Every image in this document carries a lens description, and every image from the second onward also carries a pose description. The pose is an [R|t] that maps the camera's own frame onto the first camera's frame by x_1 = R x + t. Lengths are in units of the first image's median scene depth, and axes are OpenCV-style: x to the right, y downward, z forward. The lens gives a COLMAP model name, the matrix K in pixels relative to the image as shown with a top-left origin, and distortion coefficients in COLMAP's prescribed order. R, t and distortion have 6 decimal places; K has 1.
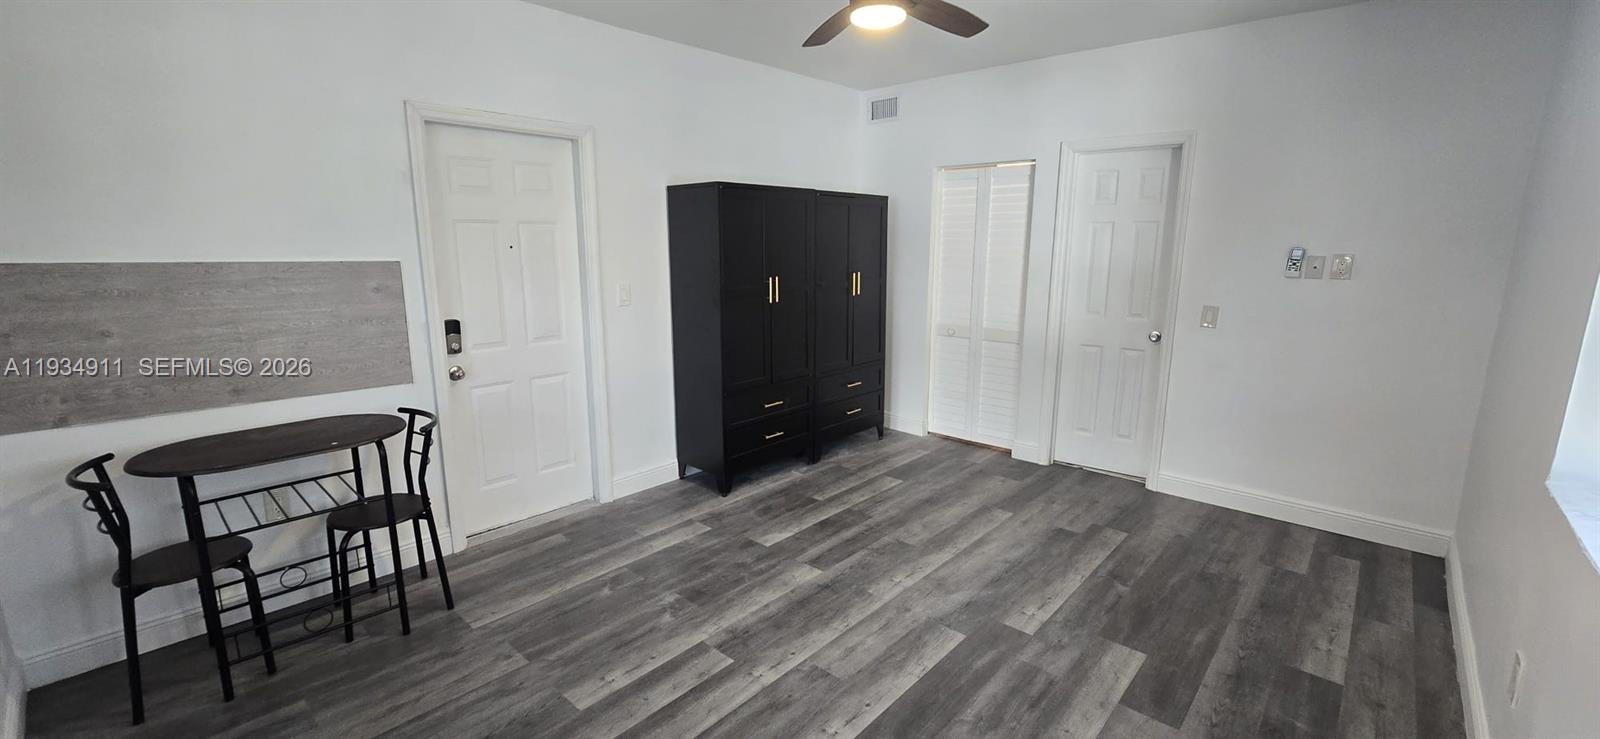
lens RADIAL K [[648.7, 0, 800.0], [0, 648.7, 369.5], [0, 0, 1]] dist [-0.002256, -0.000020]
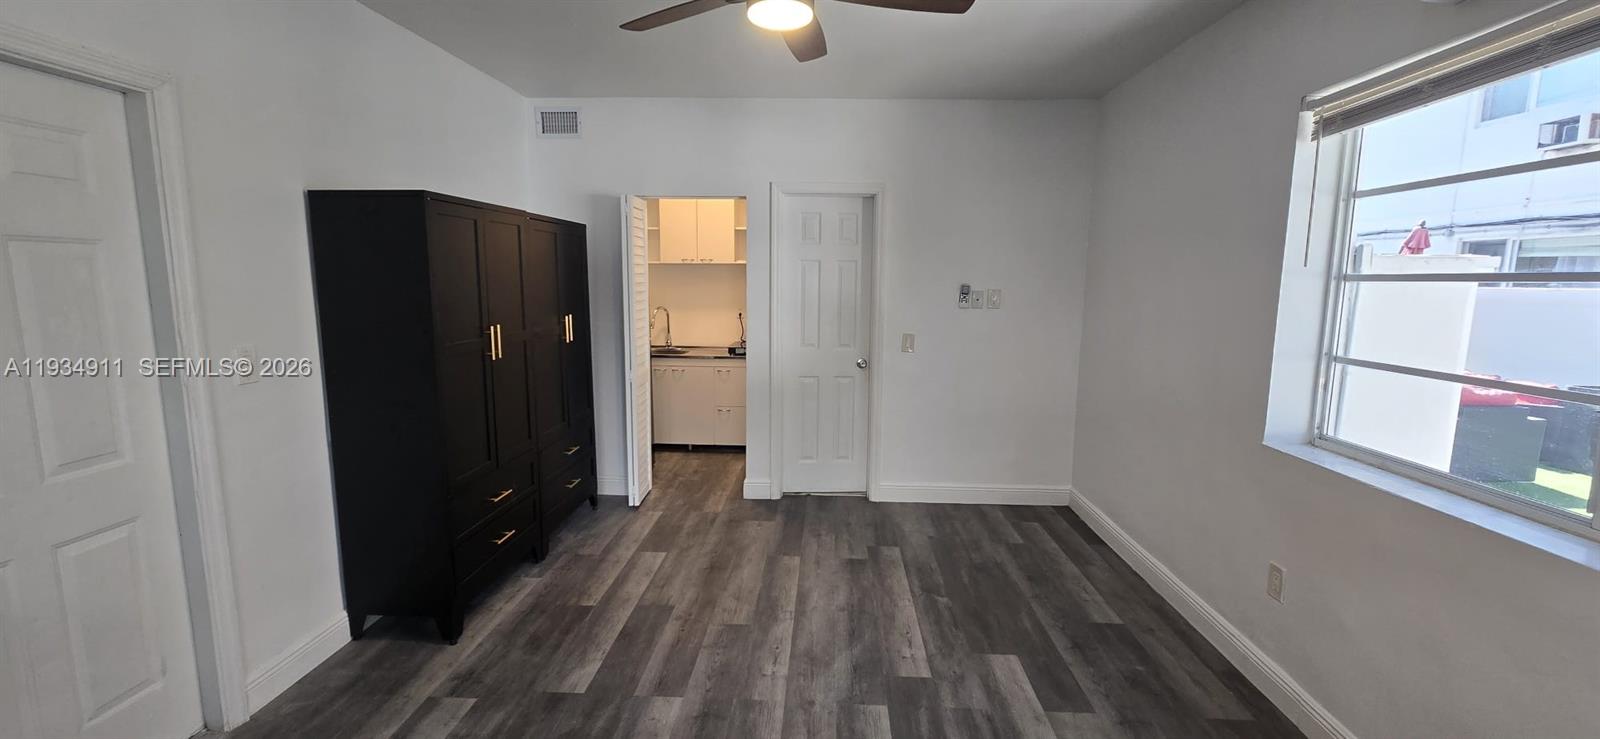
lens RADIAL K [[648.7, 0, 800.0], [0, 648.7, 369.5], [0, 0, 1]] dist [-0.002256, -0.000020]
pose [[0.767580, -0.085464, 0.635229, -0.268004], [0.117192, 0.993077, -0.008001, -0.049114], [-0.630148, 0.080585, 0.772282, 0.230727]]
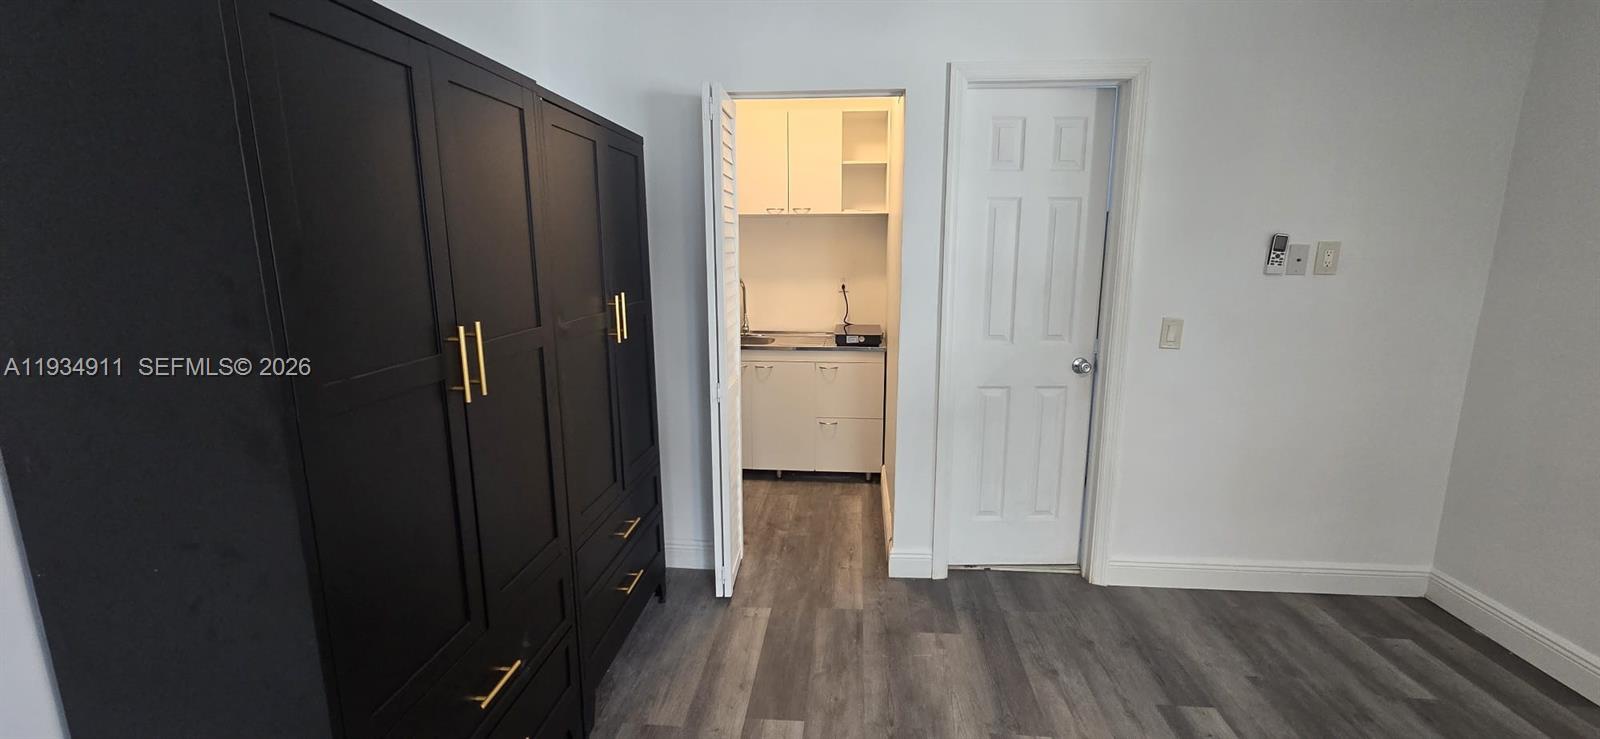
lens RADIAL K [[648.7, 0, 800.0], [0, 648.7, 369.5], [0, 0, 1]] dist [-0.002256, -0.000020]
pose [[0.793319, -0.118635, 0.597135, -0.113811], [0.122945, 0.991841, 0.033716, -0.119115], [-0.596263, 0.046667, 0.801432, 0.694905]]
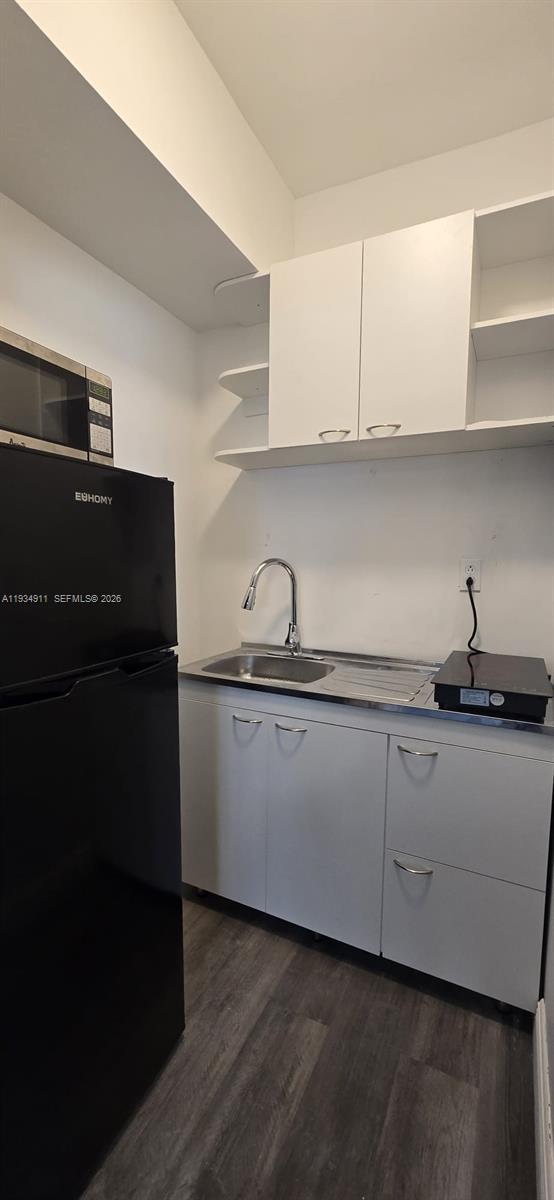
lens RADIAL K [[486.5, 0, 277.0], [0, 486.5, 600.0], [0, 0, 1]] dist [-0.002256, -0.000020]
pose [[0.961046, -0.021560, 0.275547, 0.363959], [0.046906, 0.995214, -0.085728, -0.169661], [-0.272380, 0.095313, 0.957457, 1.190979]]
